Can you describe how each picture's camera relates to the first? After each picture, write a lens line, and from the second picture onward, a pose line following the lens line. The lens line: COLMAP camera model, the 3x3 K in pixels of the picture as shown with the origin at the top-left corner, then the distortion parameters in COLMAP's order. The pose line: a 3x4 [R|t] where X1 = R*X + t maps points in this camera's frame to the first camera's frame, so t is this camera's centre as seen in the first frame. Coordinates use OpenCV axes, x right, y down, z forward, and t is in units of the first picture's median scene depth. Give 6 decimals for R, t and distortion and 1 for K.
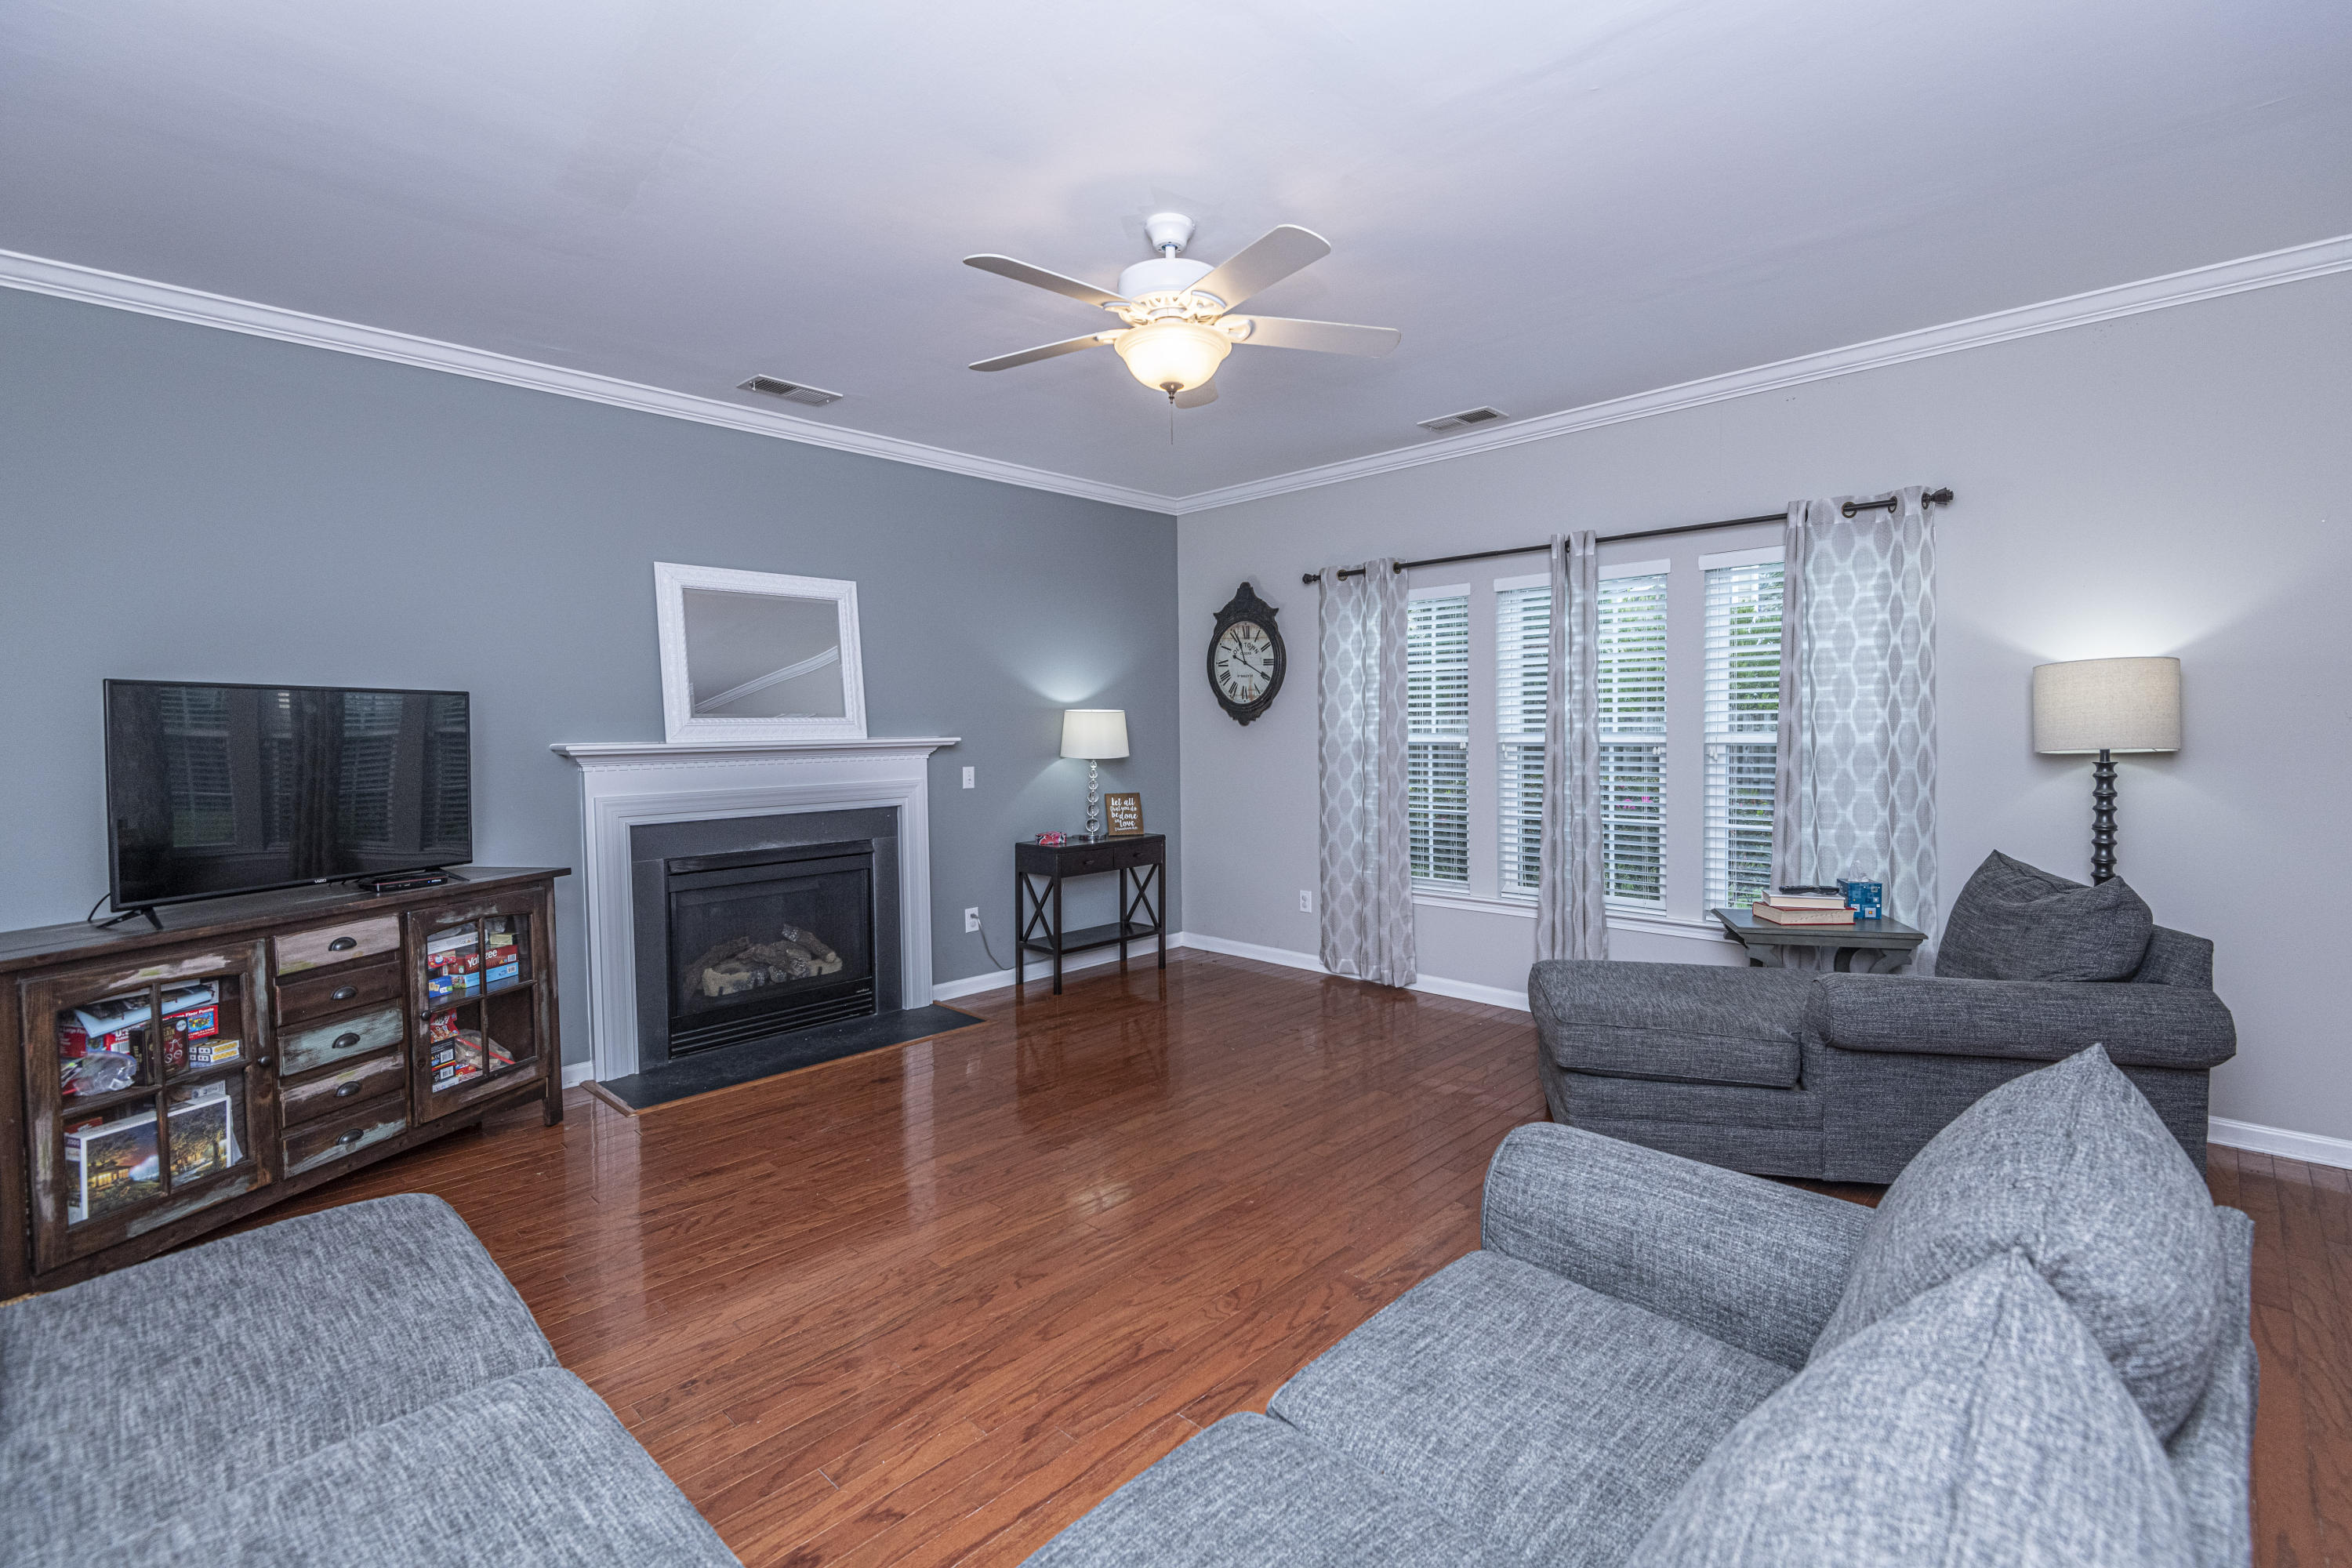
lens RADIAL K [[1043.4, 0, 1188.5], [0, 1043.4, 767.7], [0, 0, 1]] dist [0.005447, 0.000018]
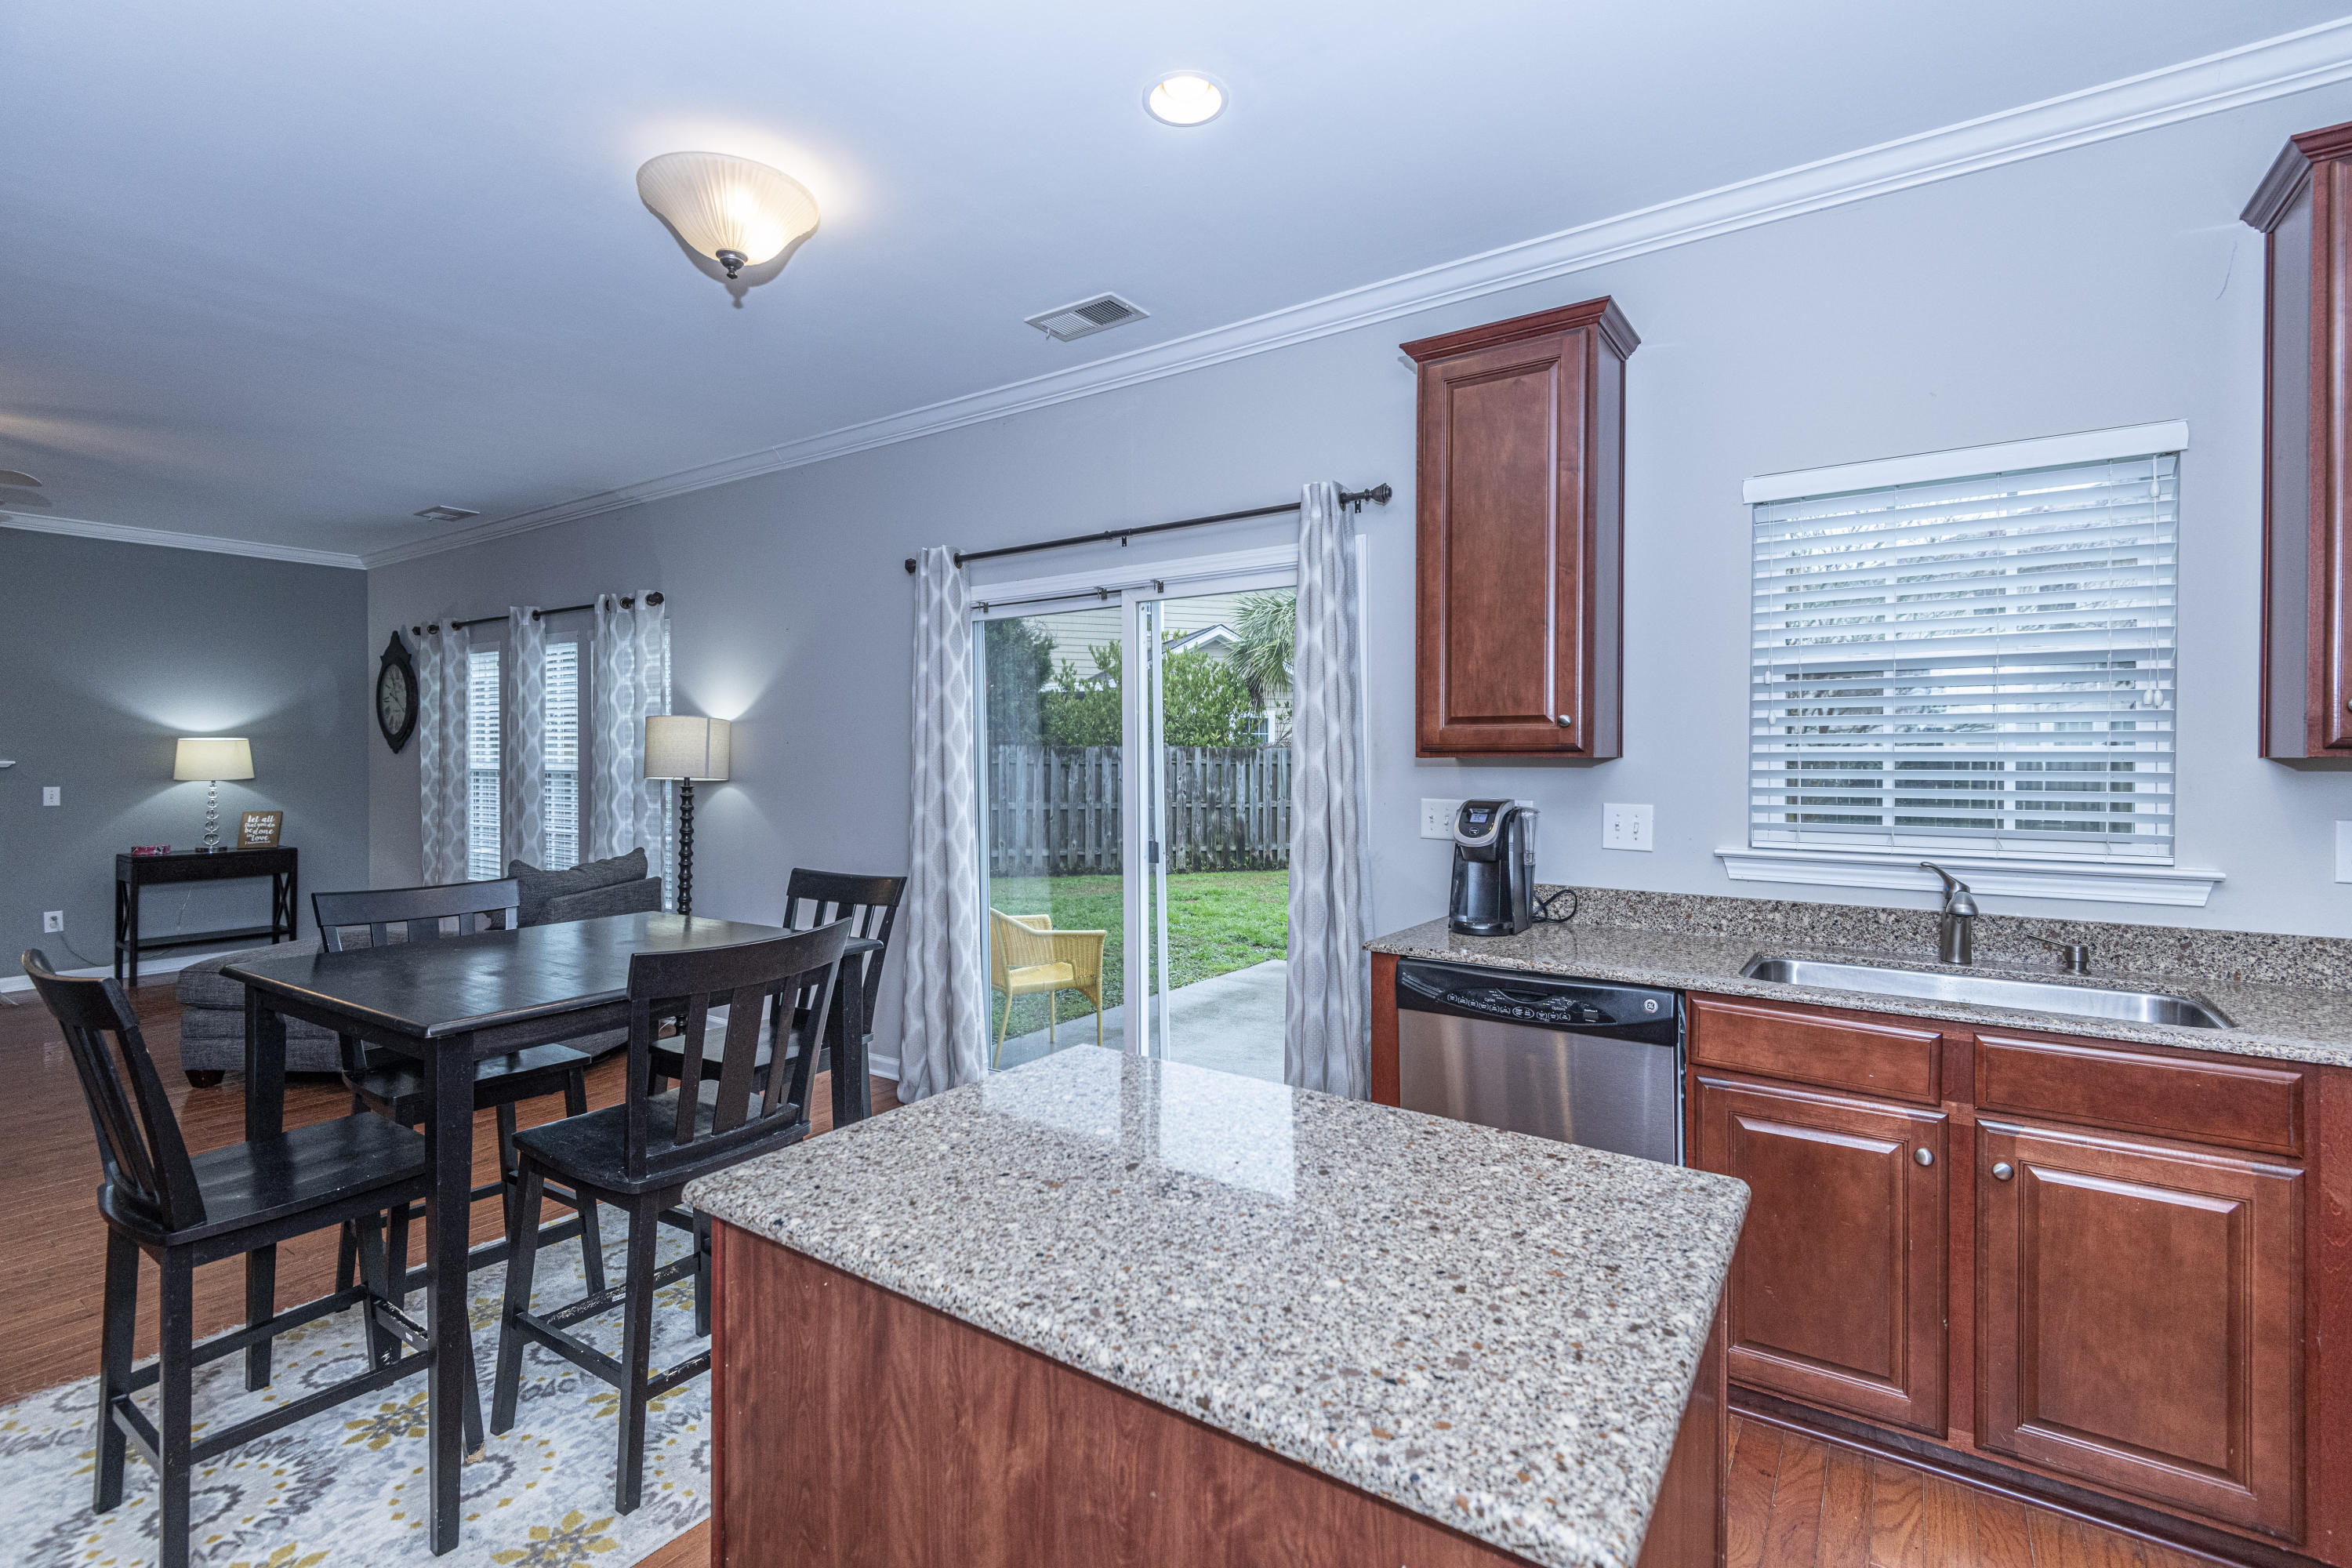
lens RADIAL K [[1056.8, 0, 1182.5], [0, 1056.8, 761.7], [0, 0, 1]] dist [0.040045, -0.024594]
pose [[0.986113, 0.010301, 0.165758, 0.947375], [-0.005055, 0.999474, -0.032043, 0.003446], [-0.166001, 0.030760, 0.985646, -0.419993]]
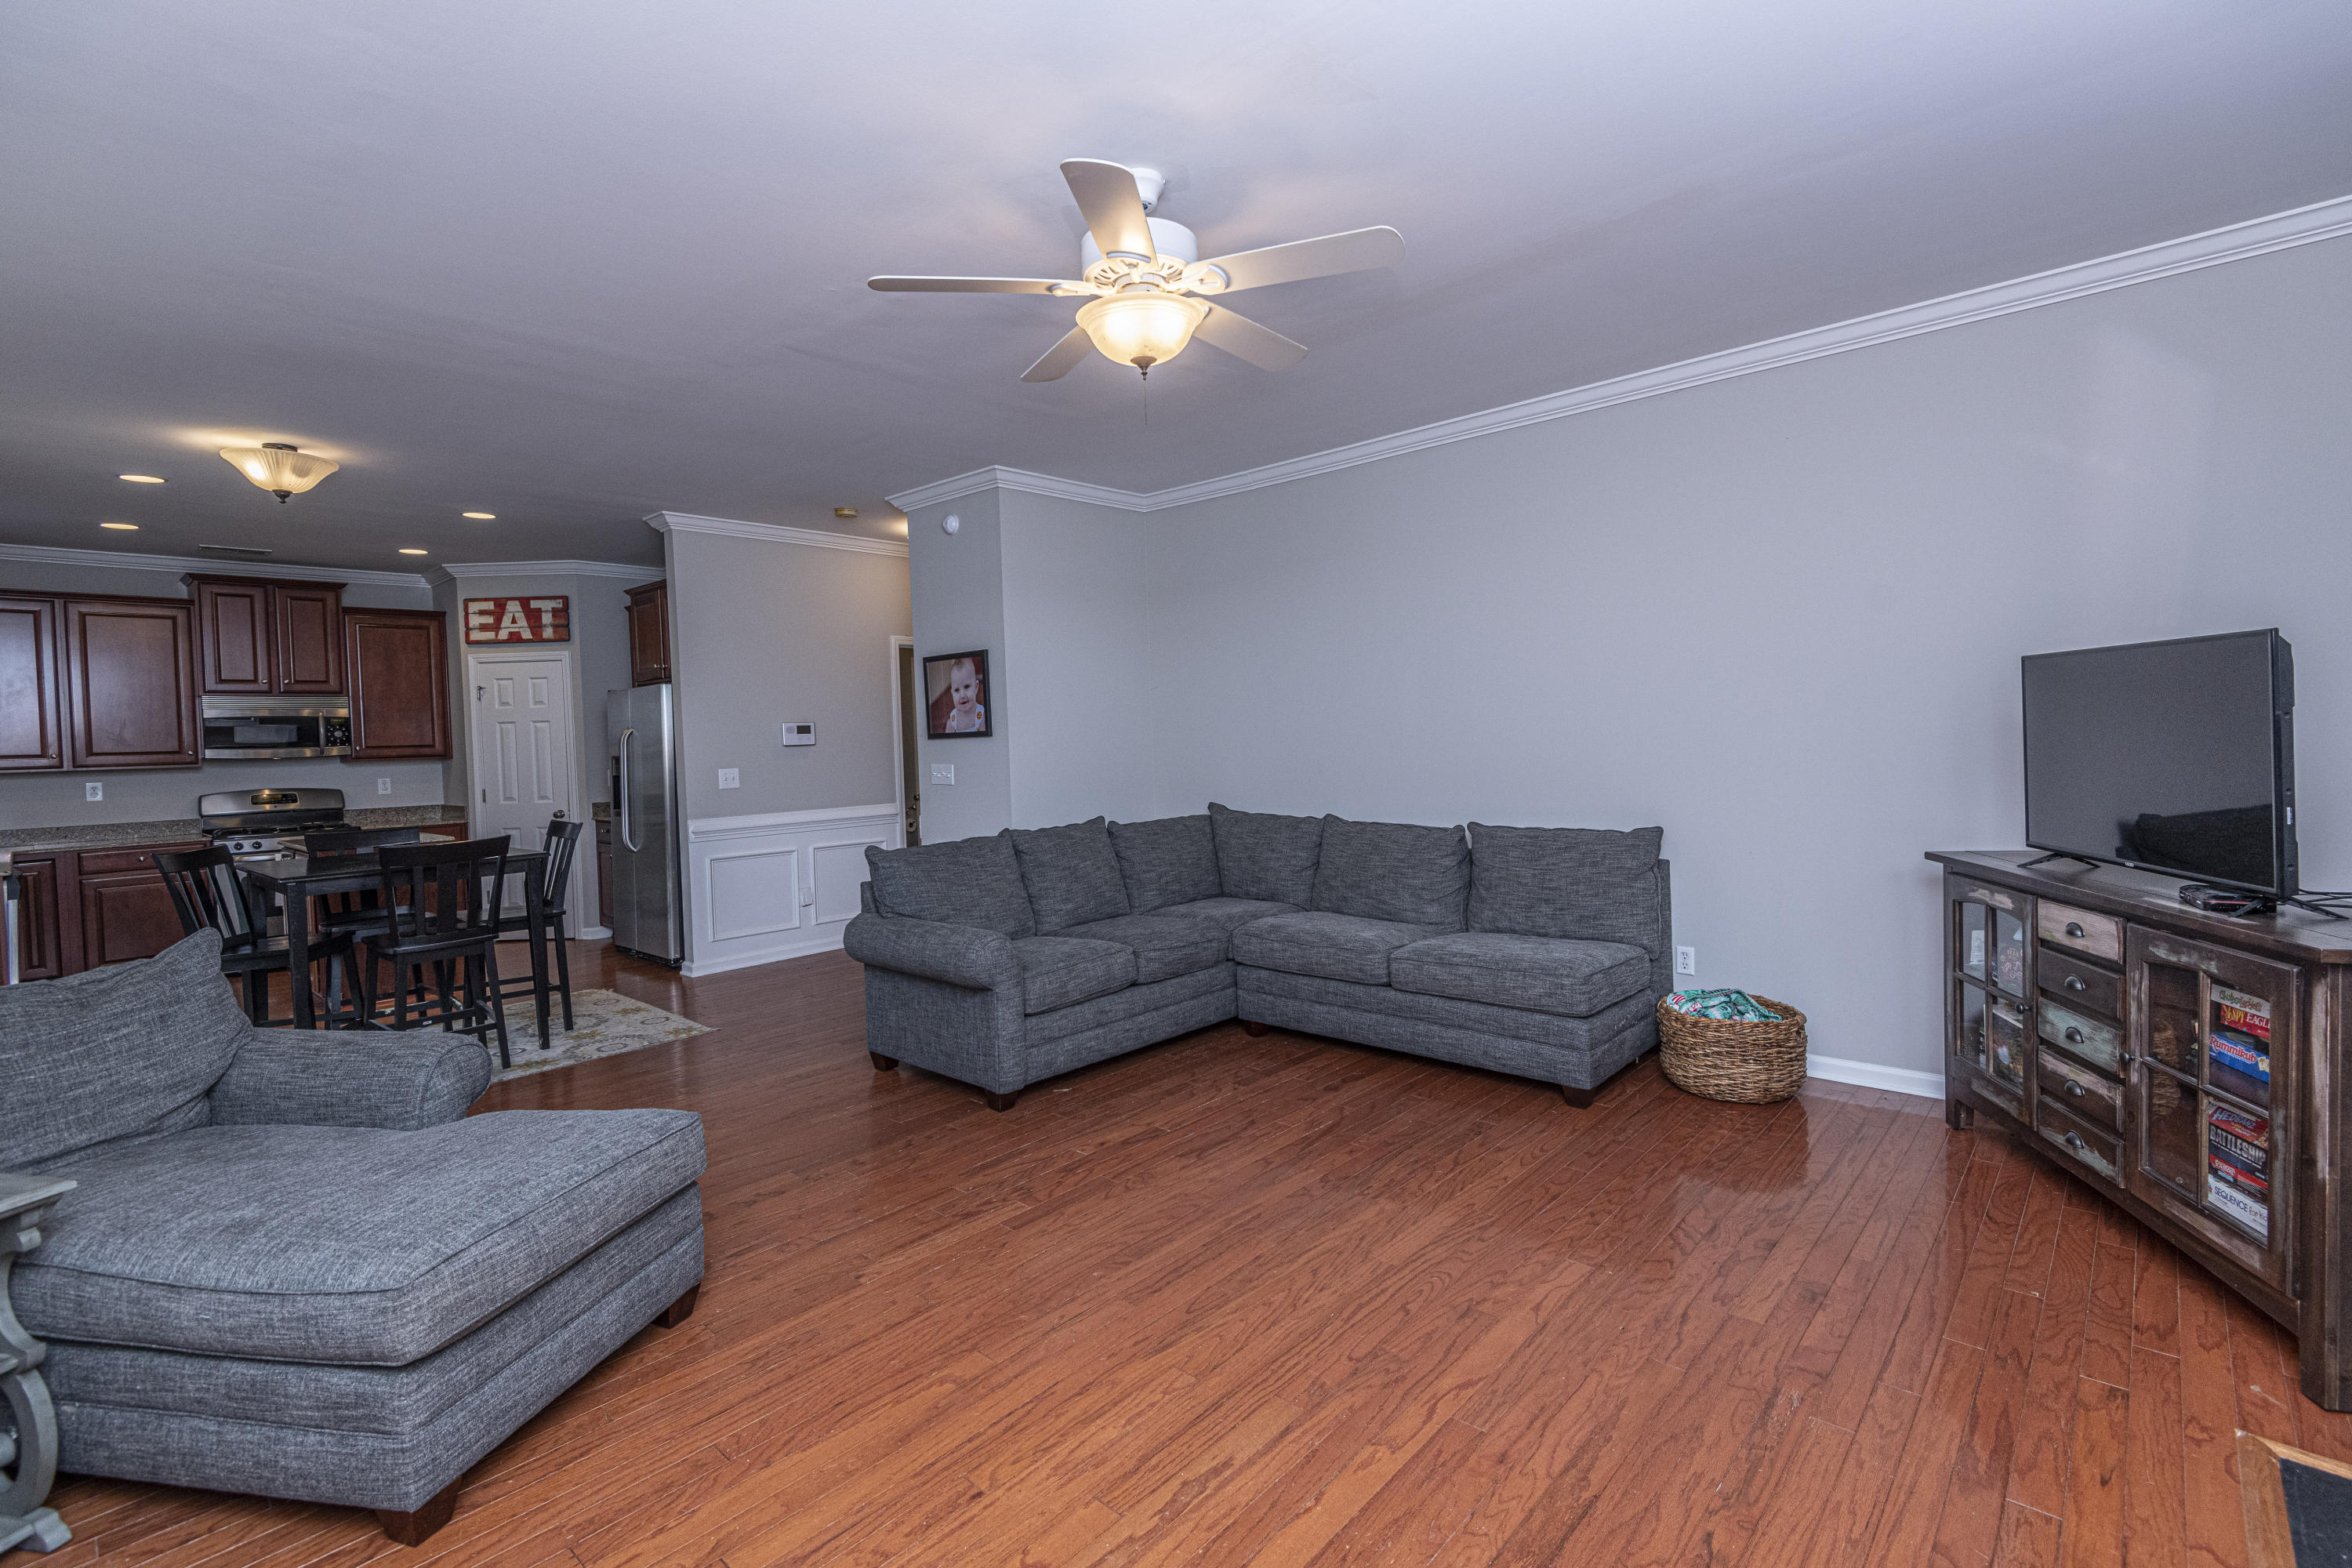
lens RADIAL K [[1056.8, 0, 1182.5], [0, 1056.8, 761.7], [0, 0, 1]] dist [0.040045, -0.024594]
pose [[-0.998663, 0.045050, -0.025348, -0.009064], [0.043334, 0.996969, 0.064613, -0.046901], [0.028182, 0.063428, -0.997588, 1.209465]]
